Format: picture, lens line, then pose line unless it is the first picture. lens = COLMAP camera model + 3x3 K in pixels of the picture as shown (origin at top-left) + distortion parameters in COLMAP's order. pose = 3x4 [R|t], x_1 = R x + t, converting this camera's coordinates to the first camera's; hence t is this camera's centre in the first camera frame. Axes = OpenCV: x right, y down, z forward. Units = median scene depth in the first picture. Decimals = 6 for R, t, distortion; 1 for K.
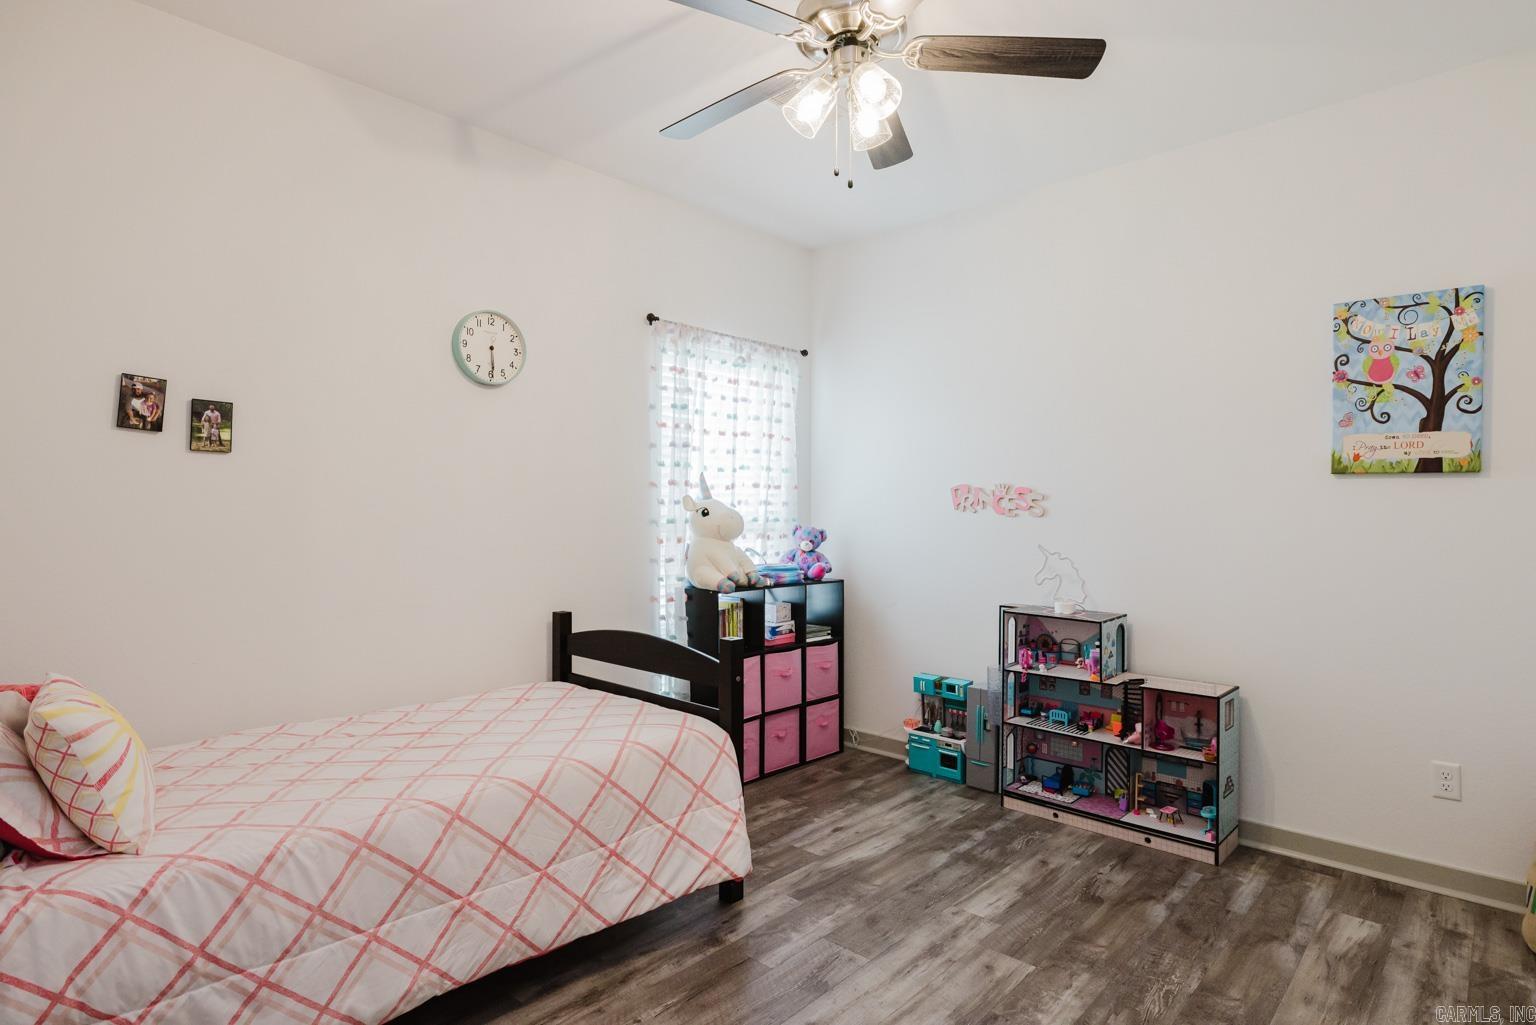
lens RADIAL K [[830.9, 0, 759.4], [0, 830.9, 508.6], [0, 0, 1]] dist [0.002849, 0.001121]
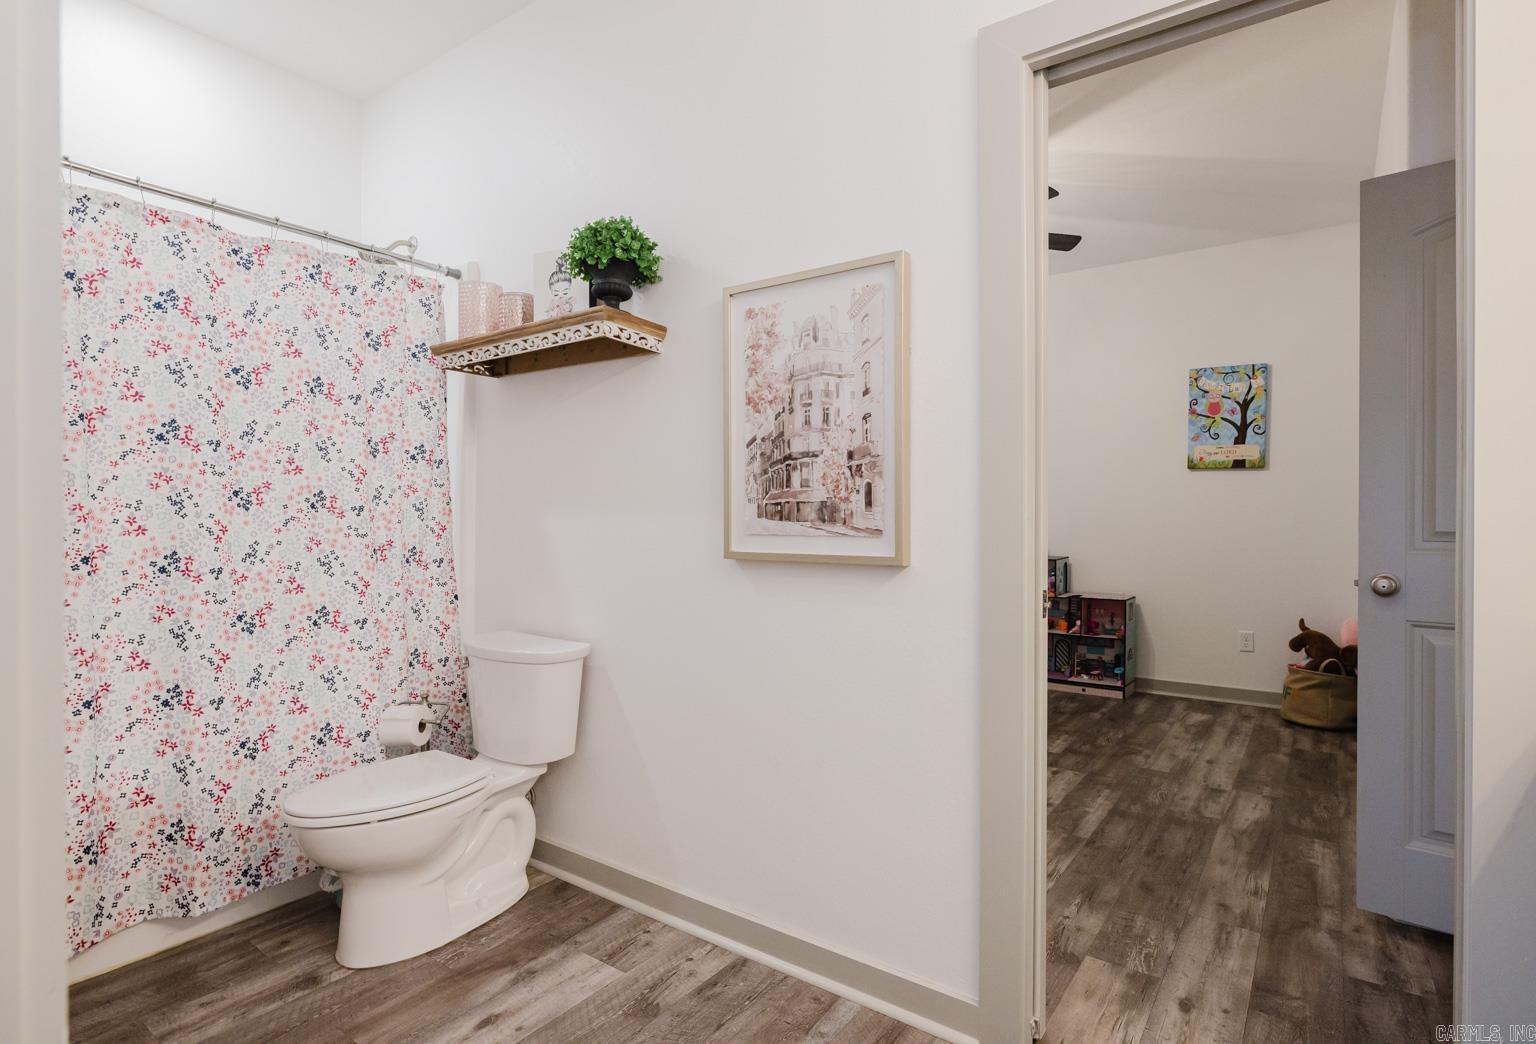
lens RADIAL K [[807.0, 0, 768.0], [0, 807.0, 522.0], [0, 0, 1]] dist [-0.001199, -0.000145]
pose [[0.991189, 0.001397, 0.132446, -0.405993], [-0.002286, 0.999976, 0.006559, 0.061770], [-0.132434, -0.006804, 0.991169, -0.555854]]
